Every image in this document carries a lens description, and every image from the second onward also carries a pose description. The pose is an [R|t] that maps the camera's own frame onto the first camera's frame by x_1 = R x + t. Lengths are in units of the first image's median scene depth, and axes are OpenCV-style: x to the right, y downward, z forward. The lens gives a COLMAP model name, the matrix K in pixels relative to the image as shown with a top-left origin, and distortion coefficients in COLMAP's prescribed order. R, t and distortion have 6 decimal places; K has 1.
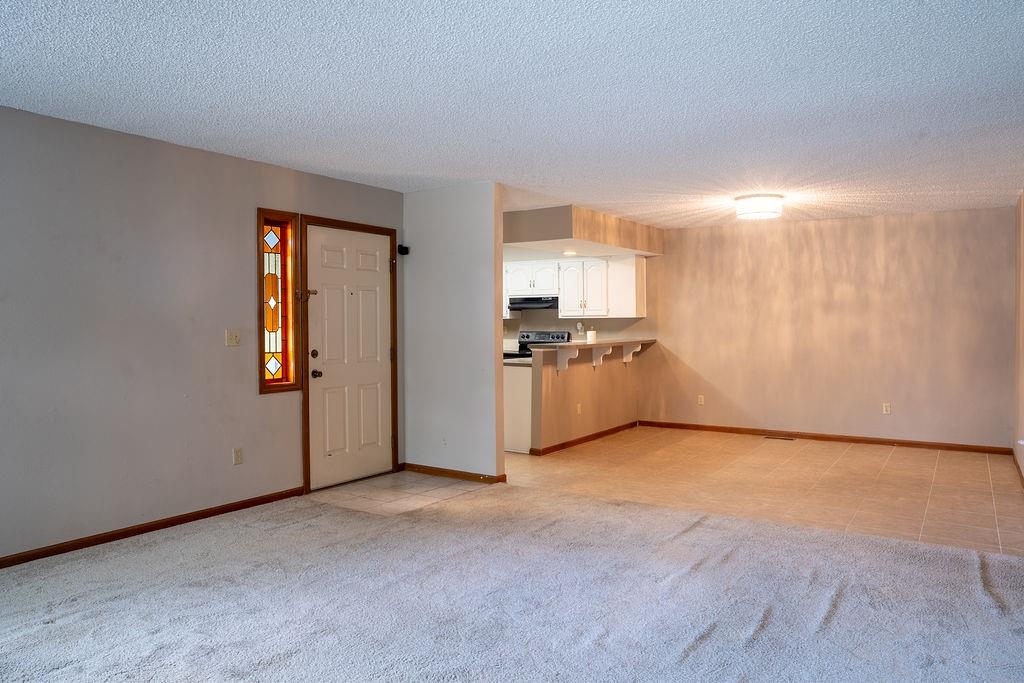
lens RADIAL K [[703.8, 0, 512.0], [0, 703.8, 341.5], [0, 0, 1]] dist [-0.048714, 0.003090]
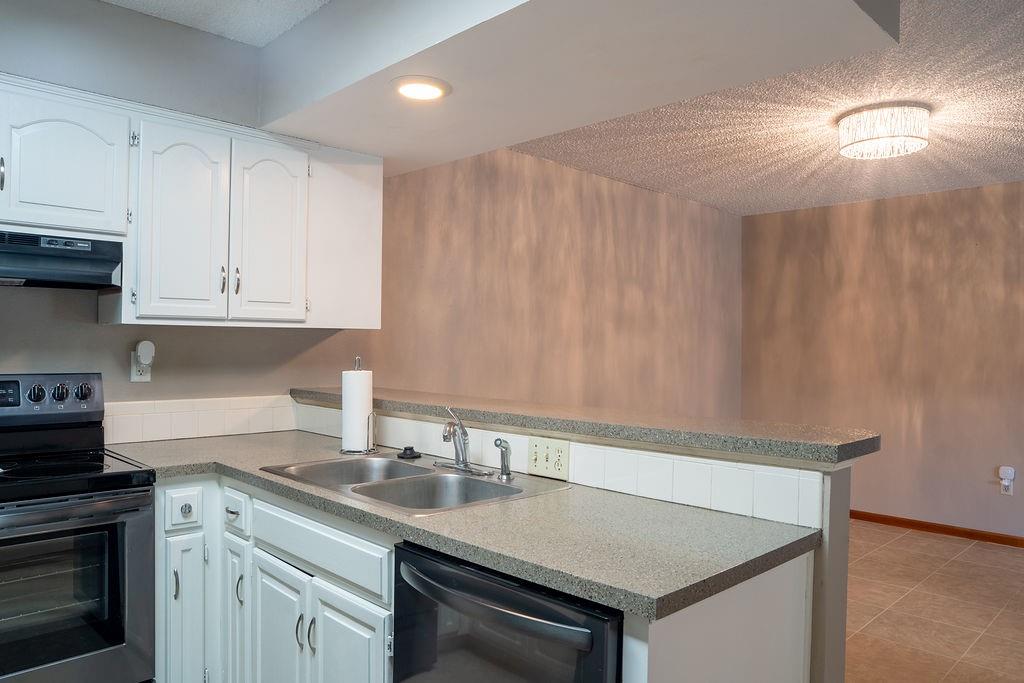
lens RADIAL K [[703.8, 0, 512.0], [0, 703.8, 341.5], [0, 0, 1]] dist [-0.048714, 0.003090]
pose [[0.221331, 0.005705, 0.975182, -0.171682], [0.011407, 0.999899, -0.008439, -0.025409], [-0.975132, 0.012992, 0.221243, 0.895296]]
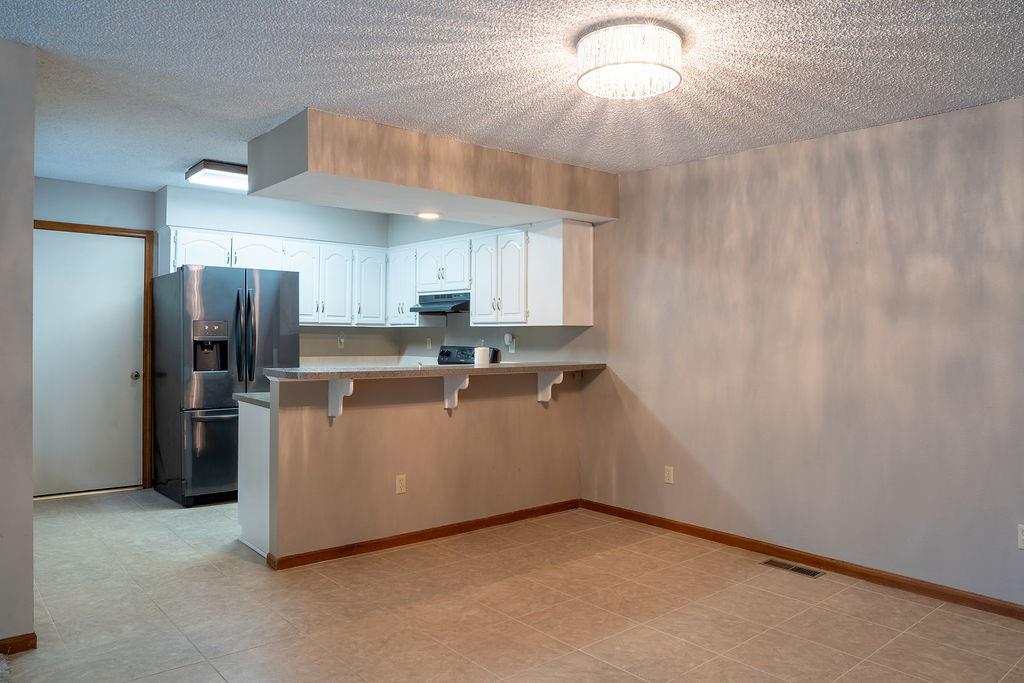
lens RADIAL K [[703.8, 0, 512.0], [0, 703.8, 341.5], [0, 0, 1]] dist [-0.048714, 0.003090]
pose [[0.960055, 0.017328, -0.279273, 0.314587], [-0.022580, 0.999623, -0.015599, -0.011311], [0.278897, 0.021282, 0.960085, 0.445231]]
